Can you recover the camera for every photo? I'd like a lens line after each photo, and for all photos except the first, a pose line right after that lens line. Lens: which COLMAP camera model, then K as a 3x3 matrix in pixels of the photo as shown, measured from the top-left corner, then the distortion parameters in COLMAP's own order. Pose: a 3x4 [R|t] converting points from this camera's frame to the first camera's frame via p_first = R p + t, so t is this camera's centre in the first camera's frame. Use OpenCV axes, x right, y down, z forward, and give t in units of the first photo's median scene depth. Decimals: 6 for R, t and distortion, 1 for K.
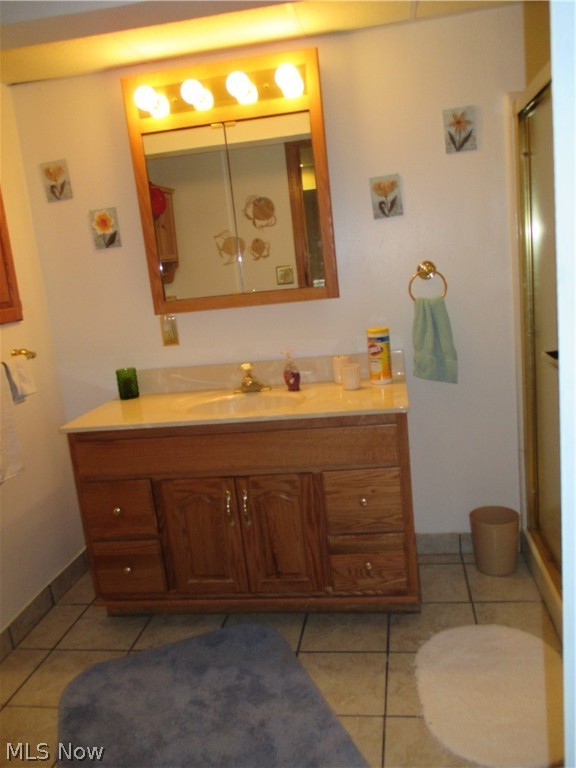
lens RADIAL K [[645.8, 0, 288.0], [0, 645.8, 384.0], [0, 0, 1]] dist [-0.010628, -0.006884]
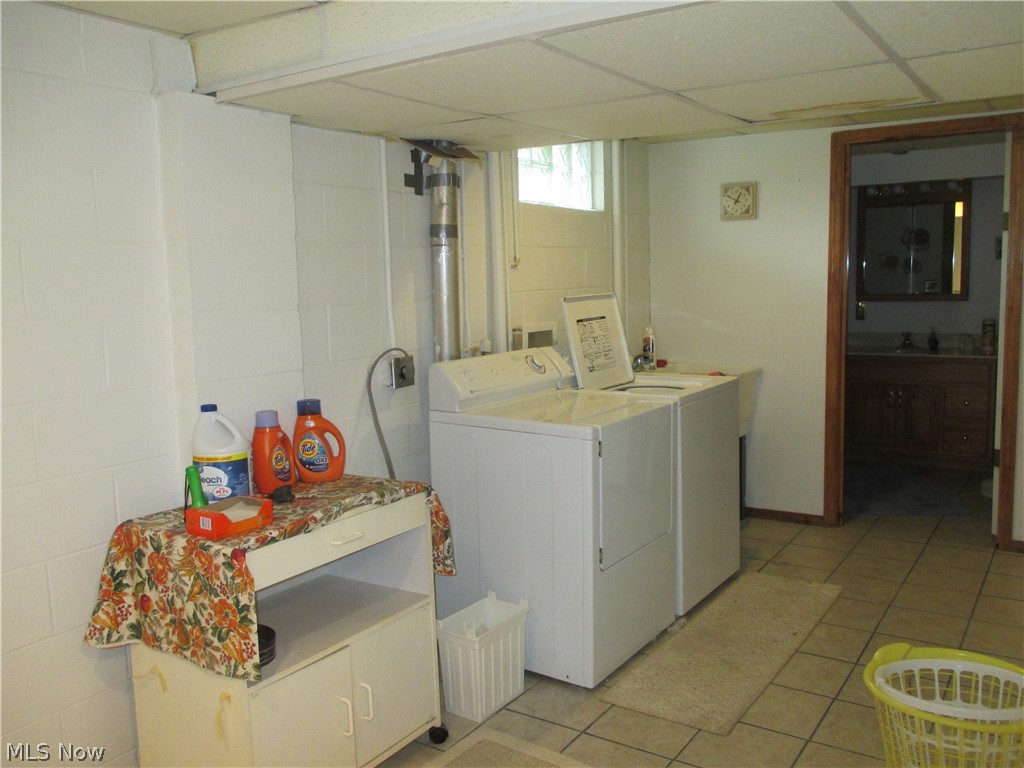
lens RADIAL K [[861.1, 0, 512.0], [0, 861.1, 384.0], [0, 0, 1]] dist [-0.010628, -0.006884]
pose [[0.904142, 0.129025, -0.407284, -0.073077], [-0.145148, 0.989371, -0.008792, 0.331571], [0.401820, 0.067065, 0.913259, -1.844812]]
